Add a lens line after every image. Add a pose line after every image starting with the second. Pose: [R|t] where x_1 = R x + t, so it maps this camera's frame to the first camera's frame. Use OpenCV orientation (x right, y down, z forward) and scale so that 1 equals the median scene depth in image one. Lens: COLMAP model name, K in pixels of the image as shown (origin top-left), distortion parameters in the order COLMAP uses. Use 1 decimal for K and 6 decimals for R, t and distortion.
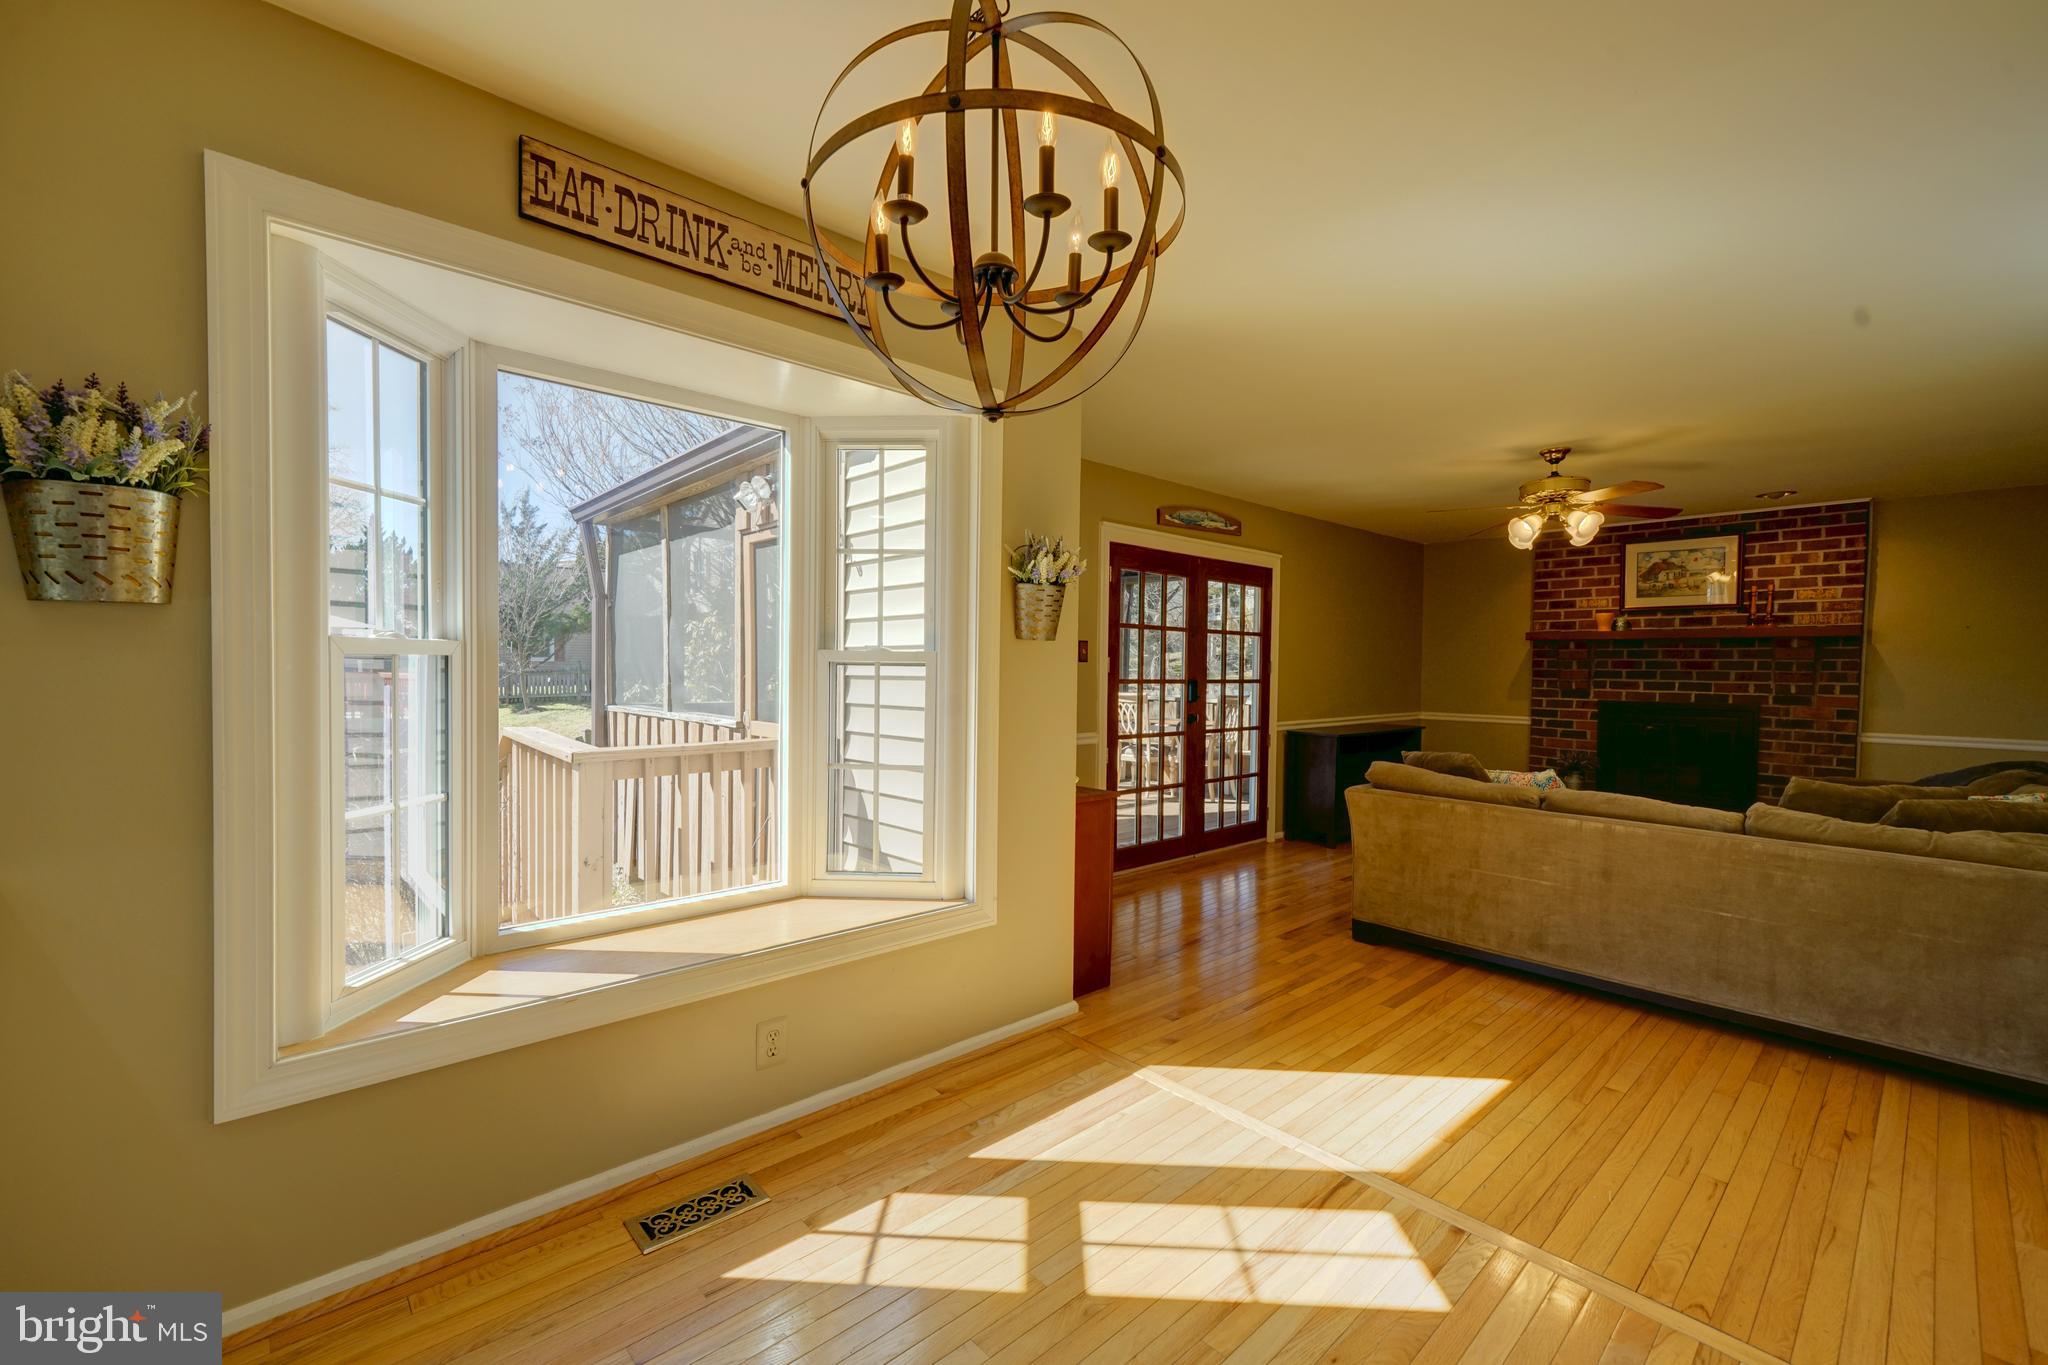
lens RADIAL K [[856.0, 0, 1009.2], [0, 856.0, 687.8], [0, 0, 1]] dist [0.001642, 0.000573]
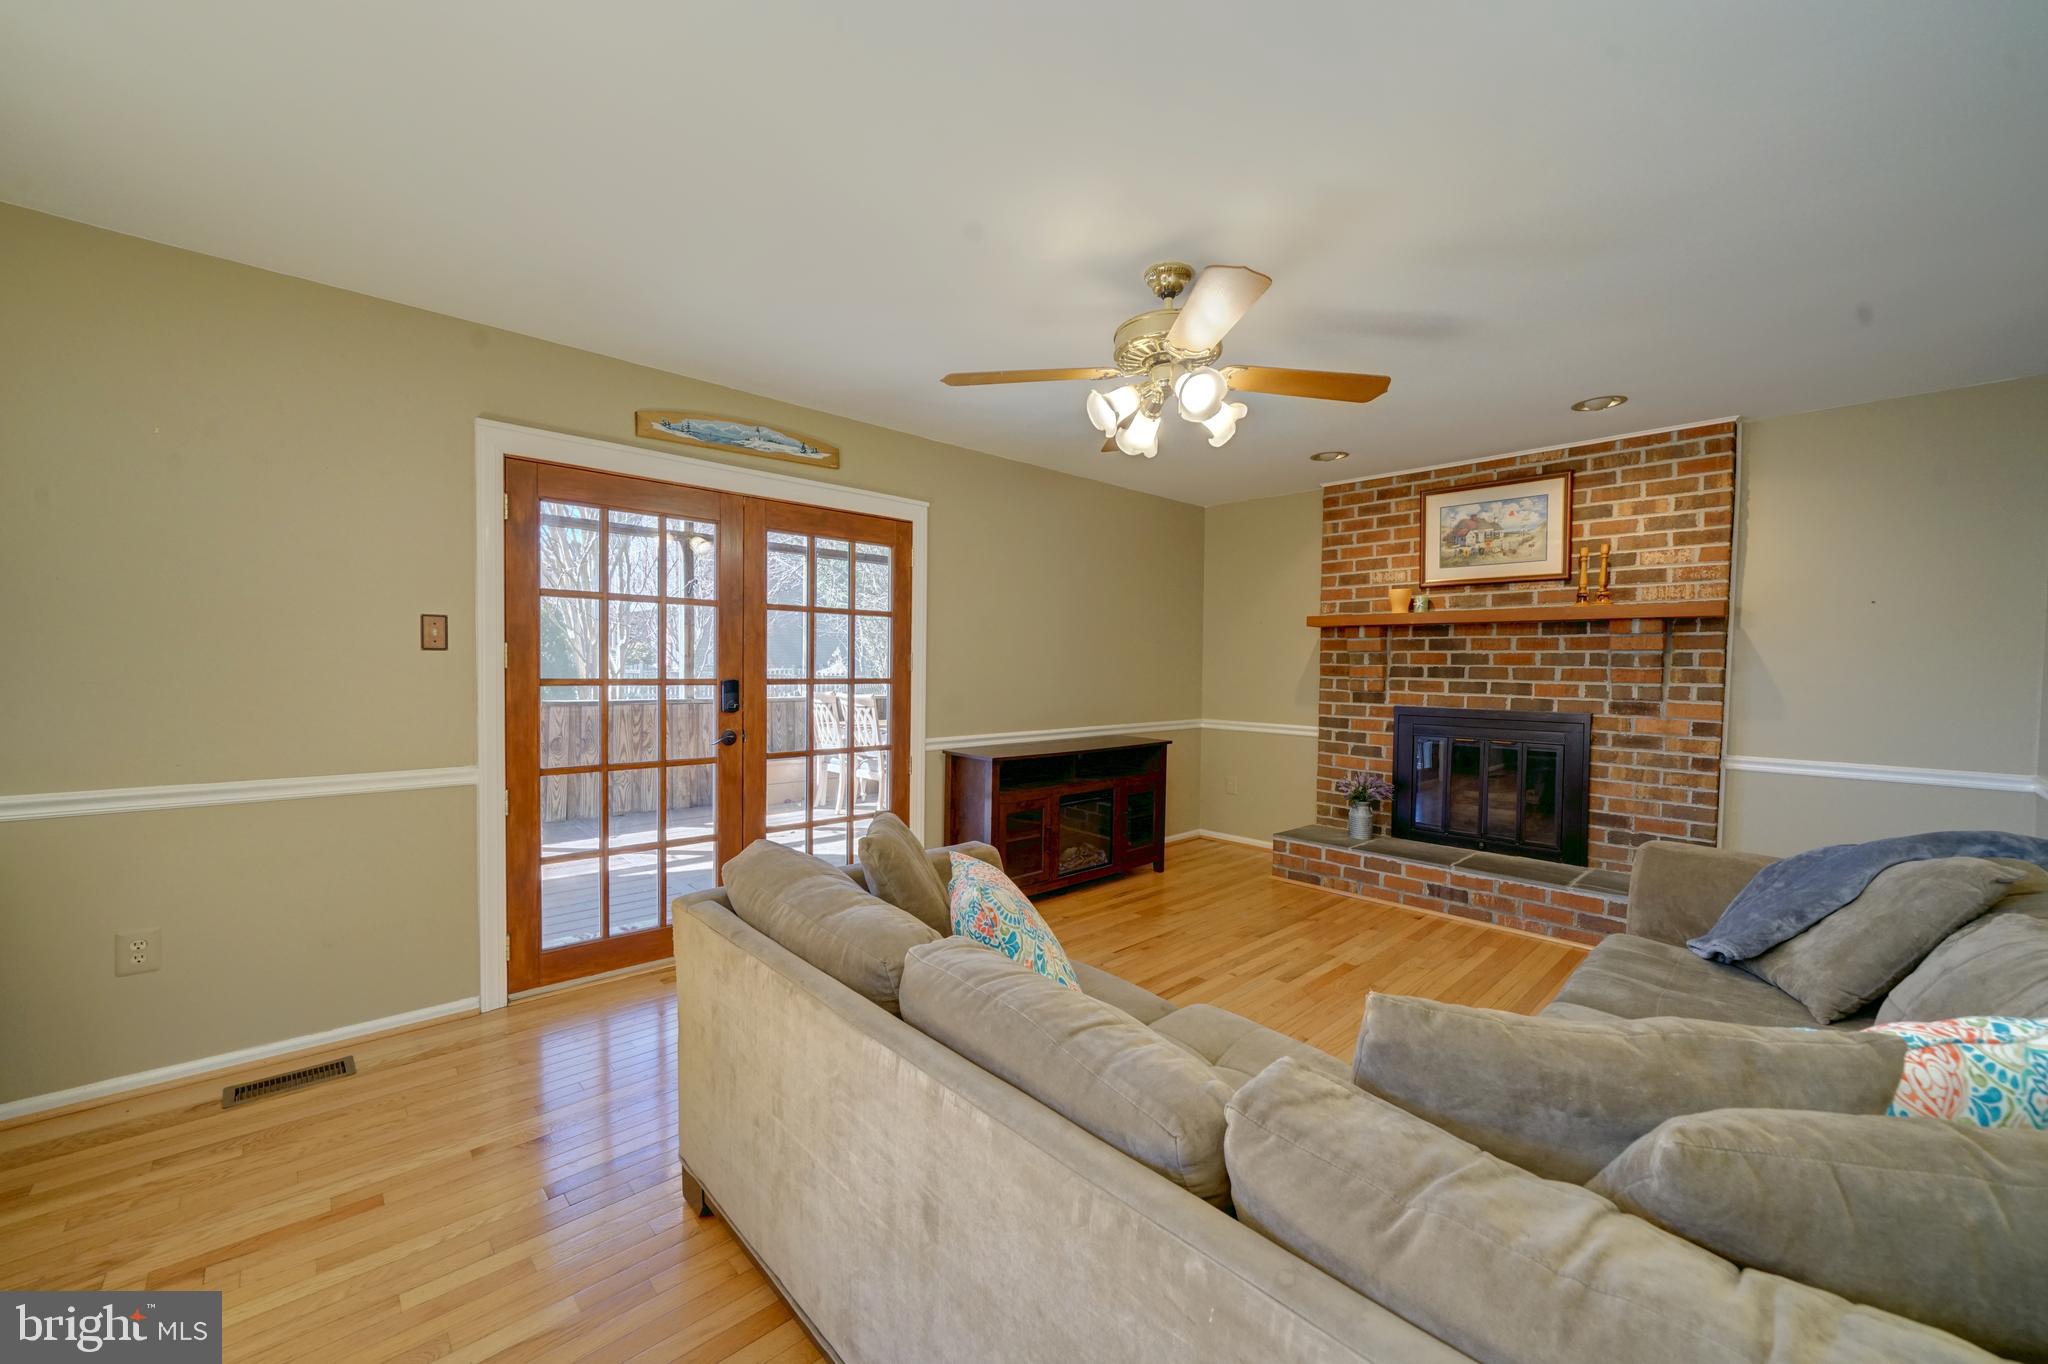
lens RADIAL K [[788.1, 0, 1013.6], [0, 788.1, 685.7], [0, 0, 1]] dist [-0.011009, -0.000056]
pose [[0.999943, 0.000361, 0.010693, 0.397208], [-0.000377, 0.999999, 0.001512, -0.004977], [-0.010693, -0.001516, 0.999942, 0.362543]]
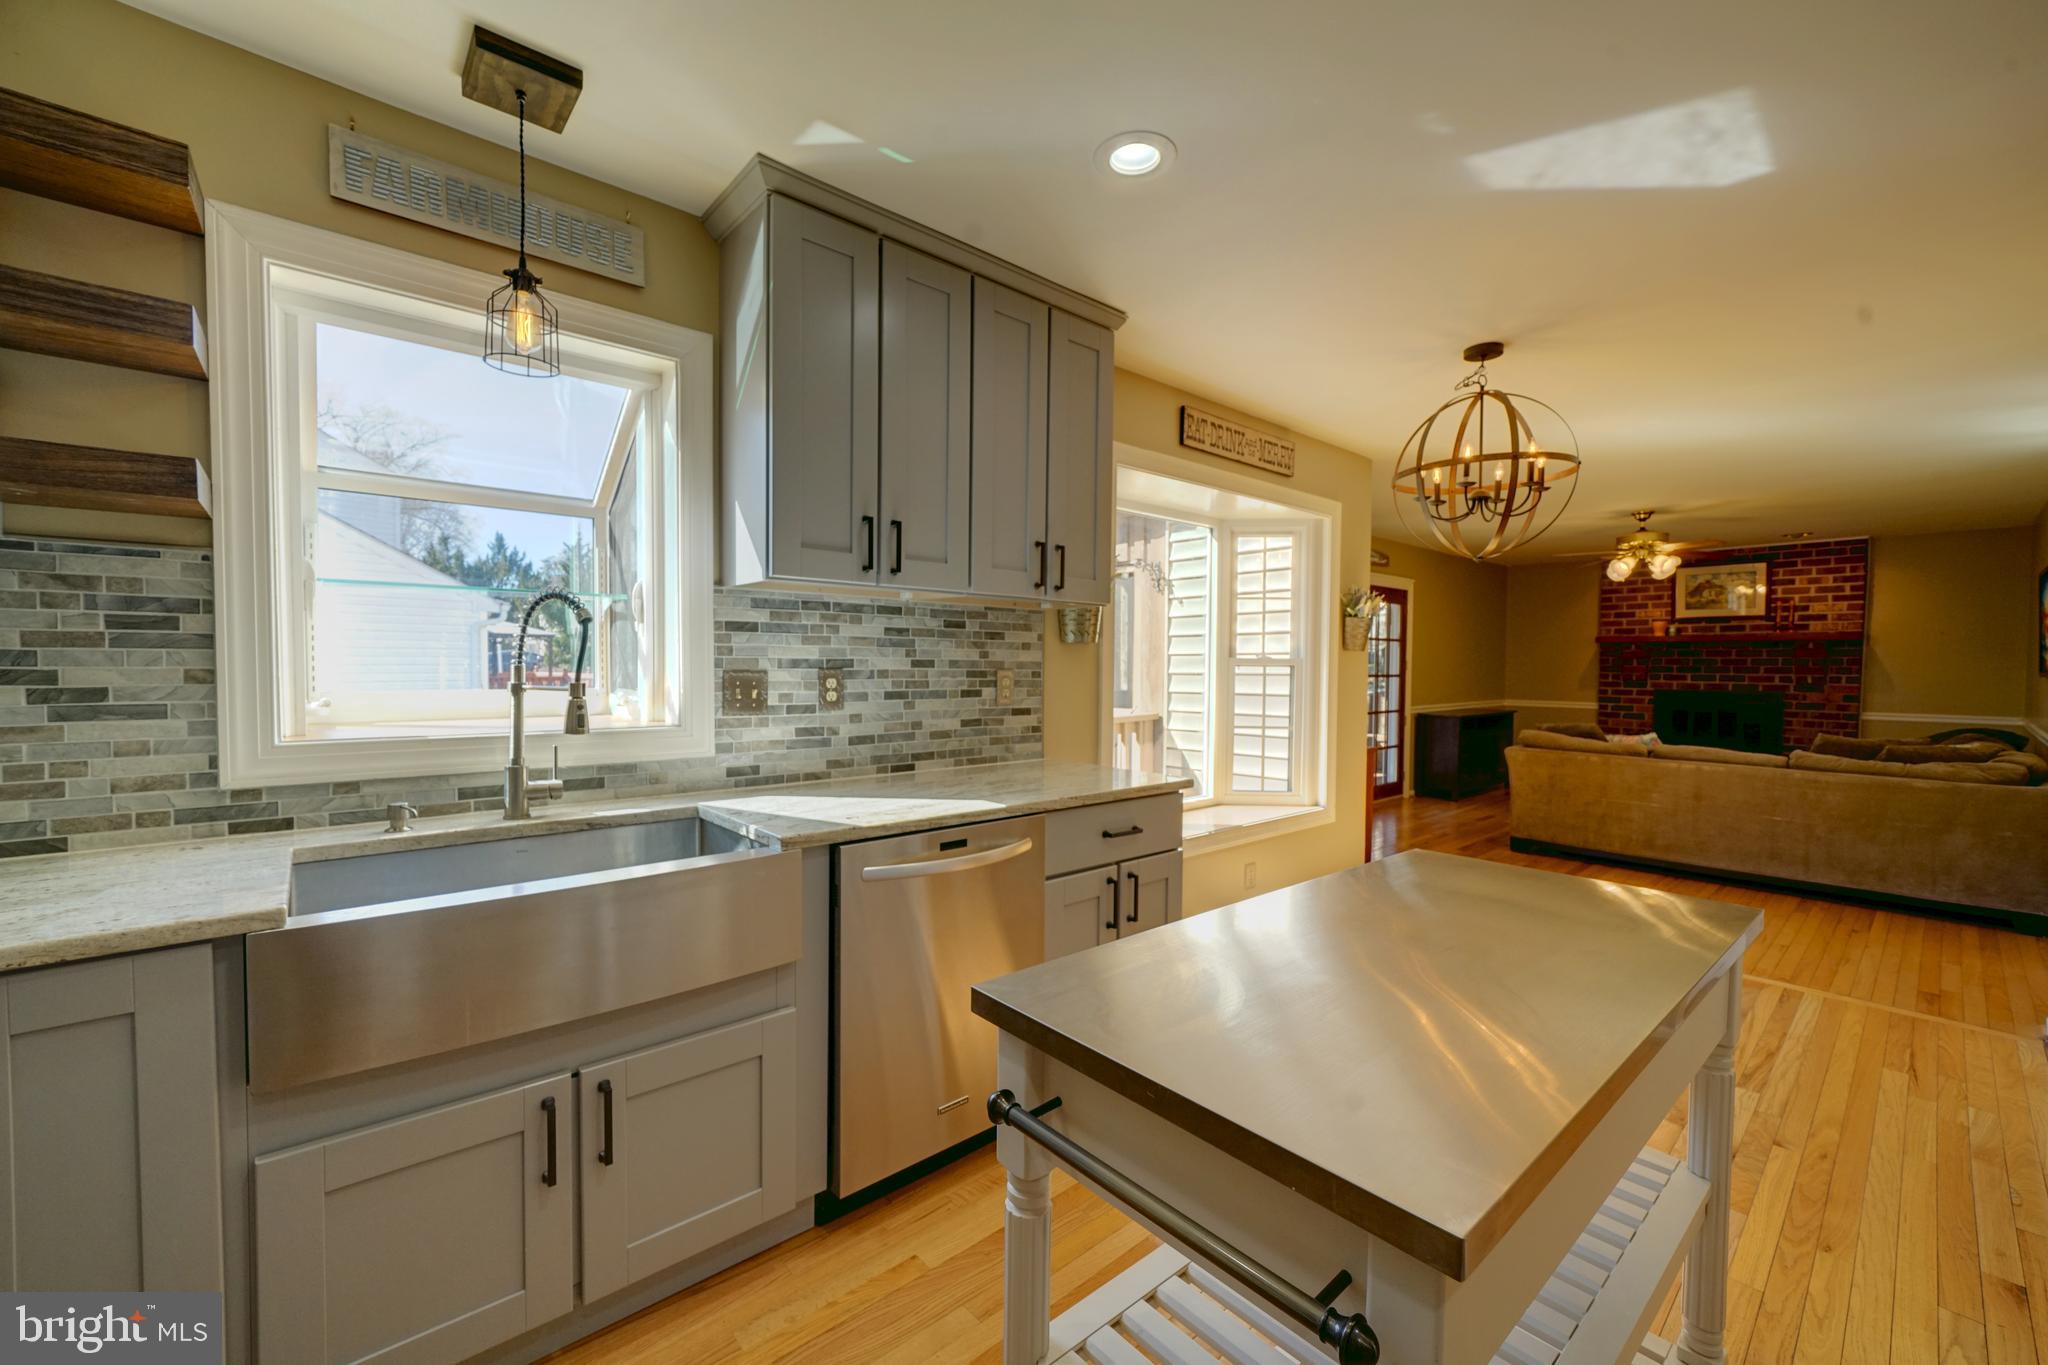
lens RADIAL K [[816.5, 0, 1006.7], [0, 816.5, 686.9], [0, 0, 1]] dist [-0.006055, 0.000328]
pose [[0.999570, -0.004122, -0.029043, -0.283954], [0.004223, 0.999985, 0.003438, 0.002787], [0.029028, -0.003559, 0.999572, -0.284191]]
